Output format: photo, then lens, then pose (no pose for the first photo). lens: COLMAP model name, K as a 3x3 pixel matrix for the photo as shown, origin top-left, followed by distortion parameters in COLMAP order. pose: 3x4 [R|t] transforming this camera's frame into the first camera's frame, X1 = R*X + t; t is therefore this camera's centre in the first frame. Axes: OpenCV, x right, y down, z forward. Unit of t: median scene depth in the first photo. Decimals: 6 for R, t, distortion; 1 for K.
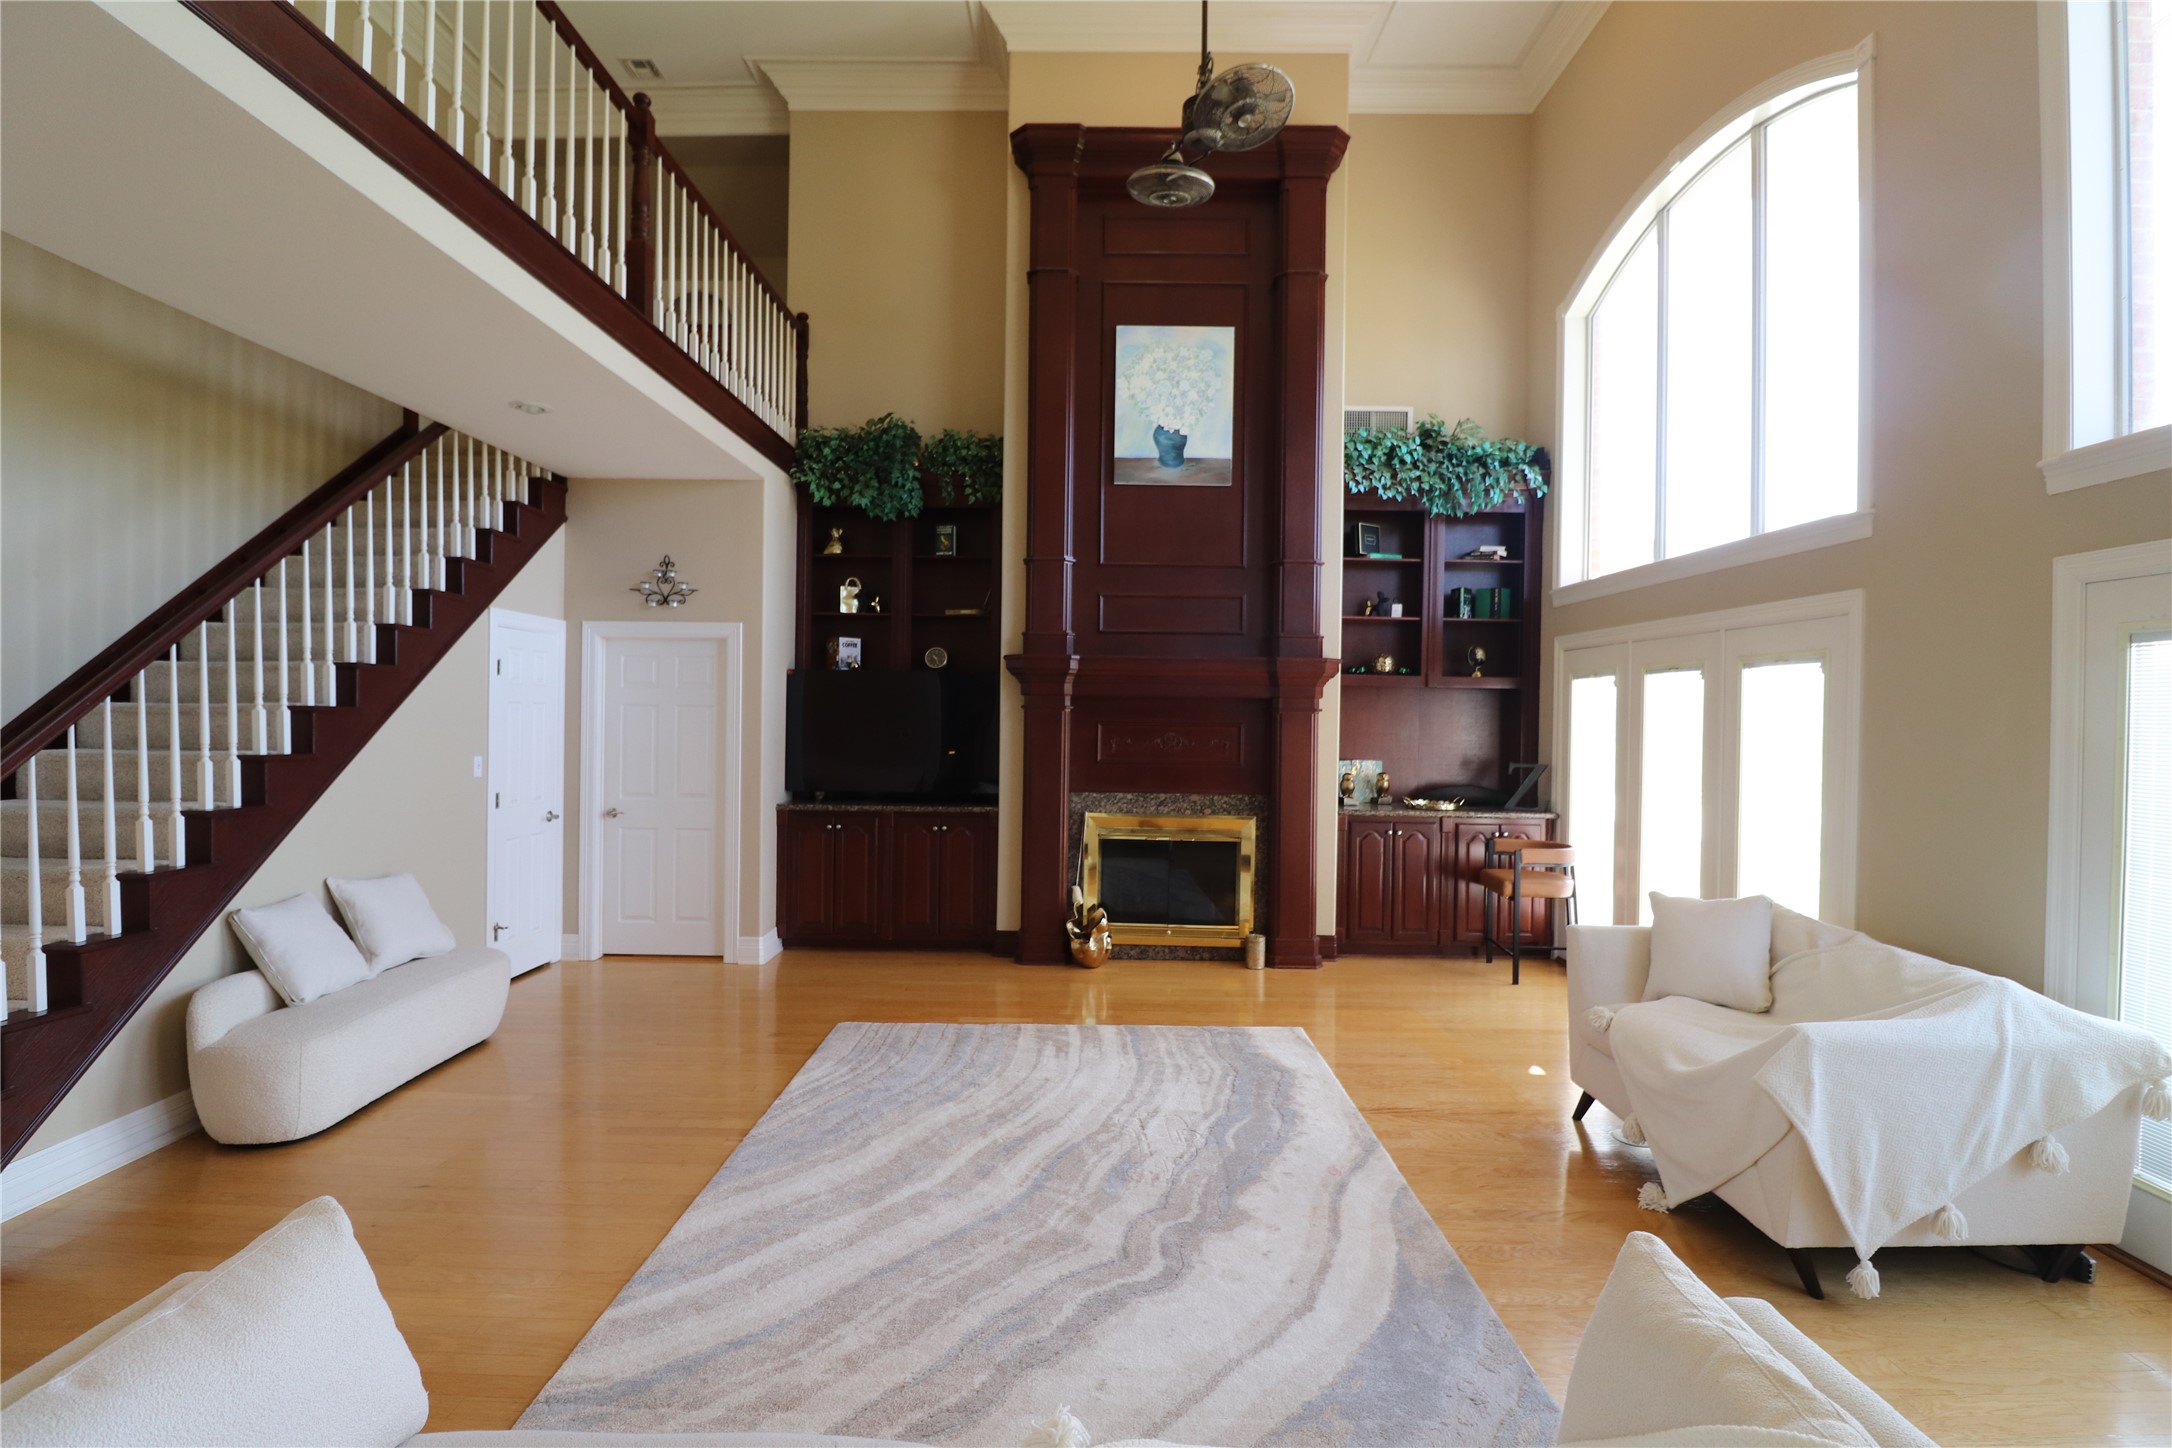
lens RADIAL K [[1010.3, 0, 1079.5], [0, 1010.3, 721.8], [0, 0, 1]] dist [0.002349, -0.014502]
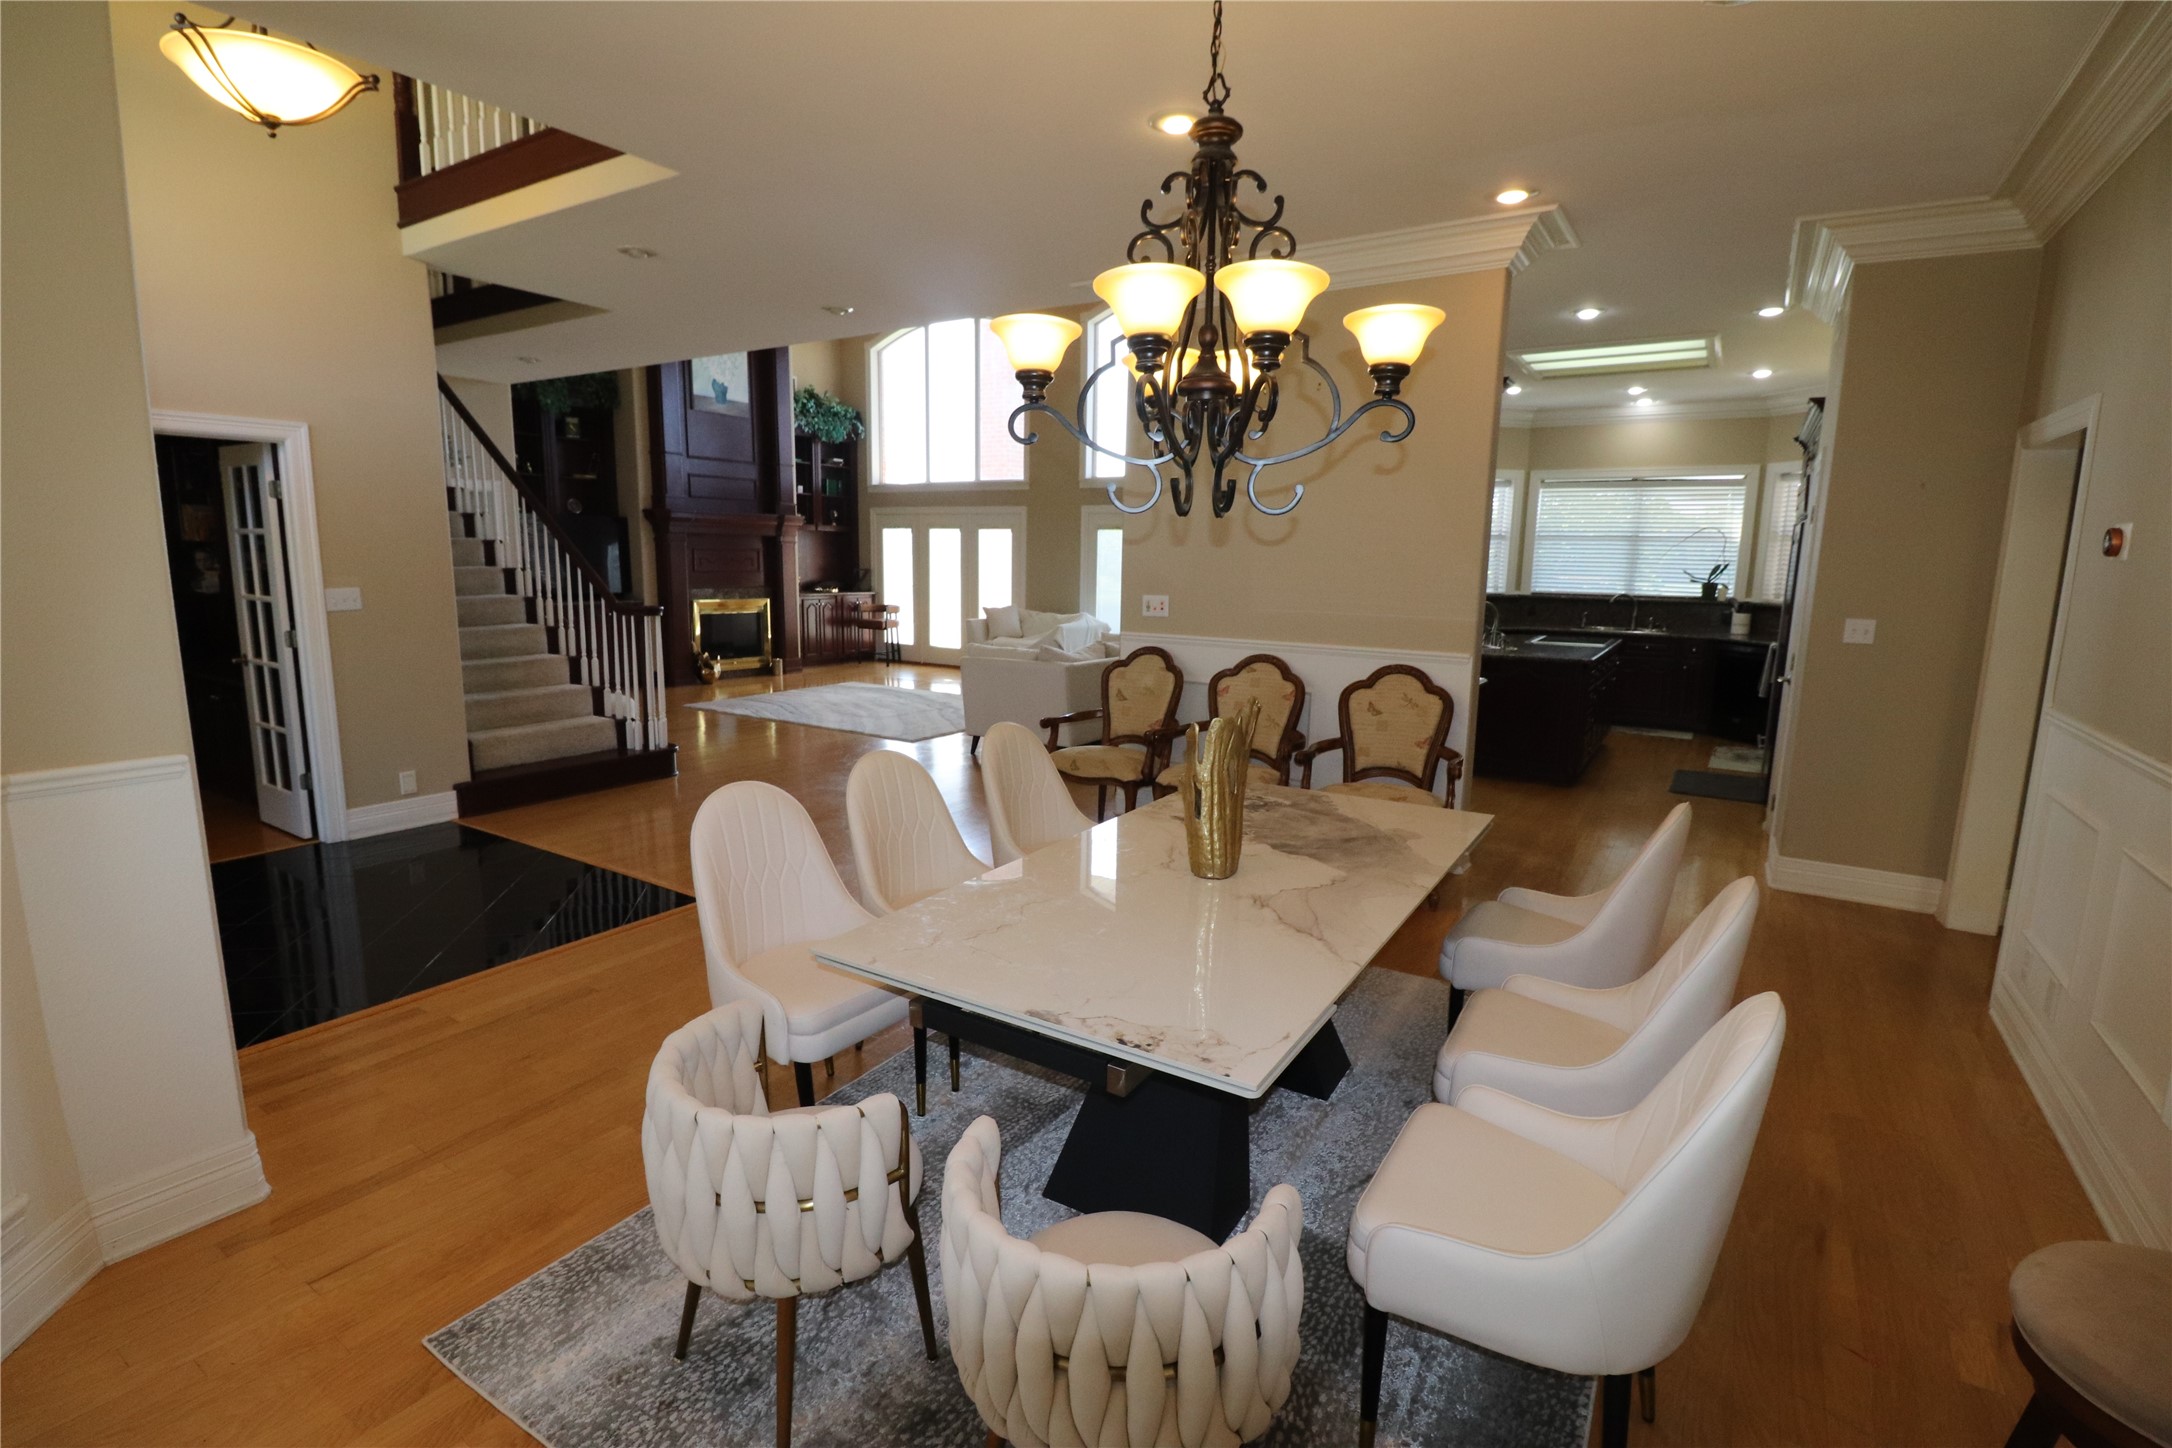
lens RADIAL K [[1010.3, 0, 1079.5], [0, 1010.3, 721.8], [0, 0, 1]] dist [0.002349, -0.014502]
pose [[0.536220, -0.142321, 0.831994, -1.139069], [-0.003041, 0.985351, 0.170514, -0.004613], [-0.844073, -0.093963, 0.527932, -0.533465]]
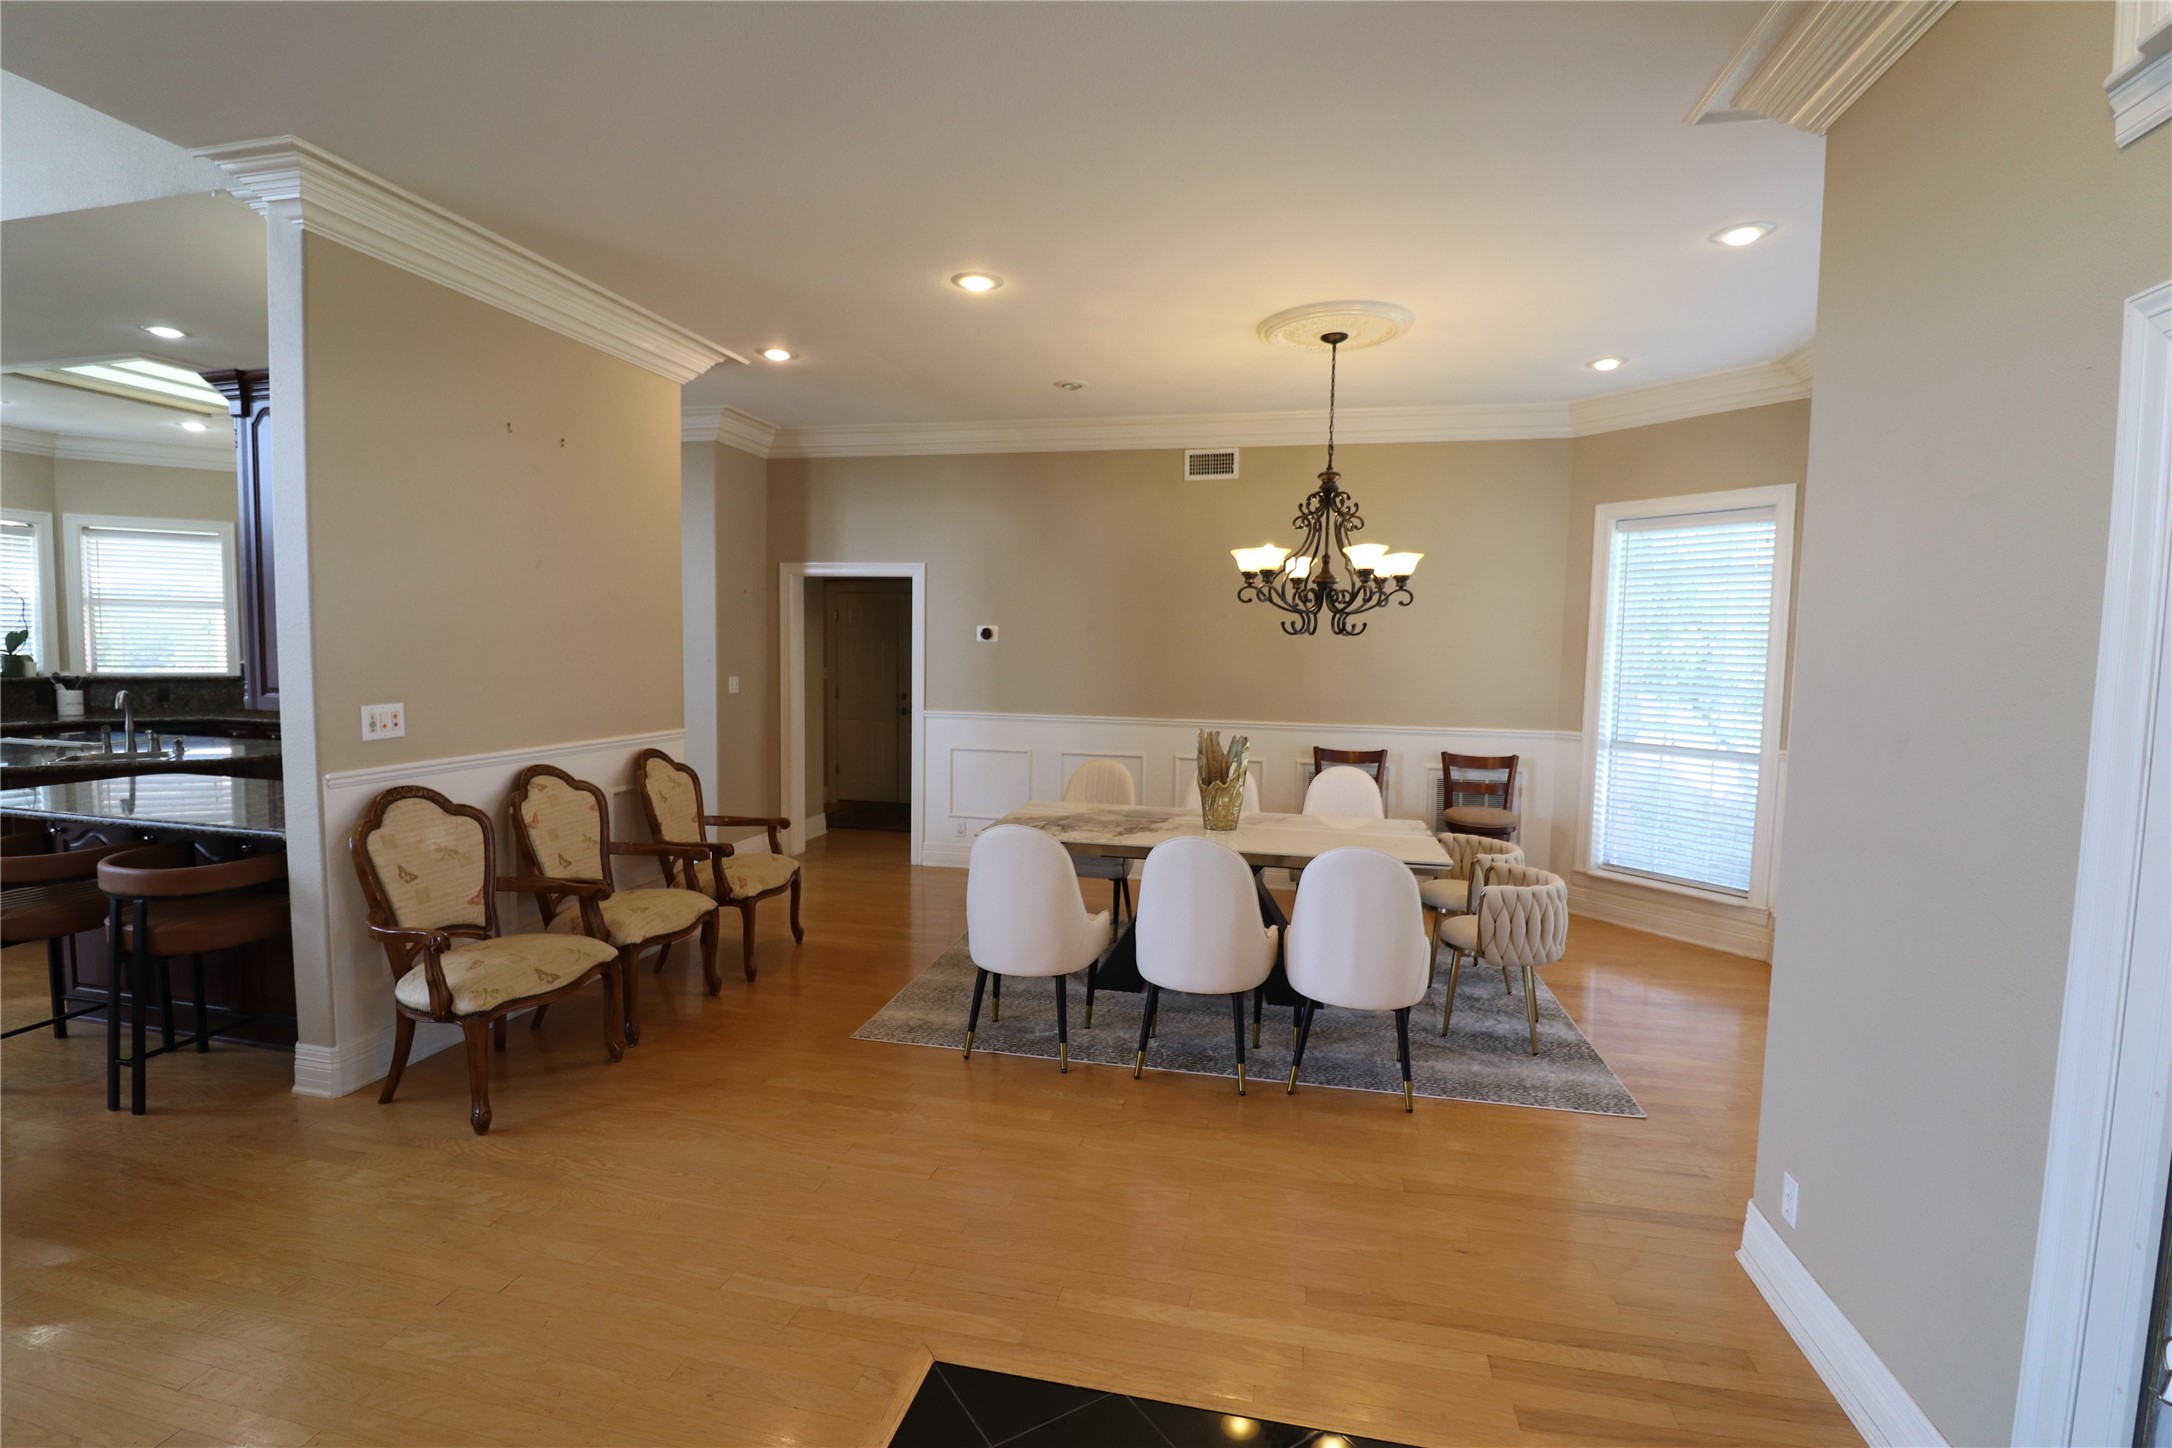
lens RADIAL K [[1006.1, 0, 1082.7], [0, 1006.1, 719.7], [0, 0, 1]] dist [-0.000079, -0.013341]
pose [[-0.977331, -0.043755, 0.207146, -0.827813], [-0.027007, 0.996184, 0.083000, -0.009824], [-0.209987, 0.075524, -0.974783, 0.340907]]
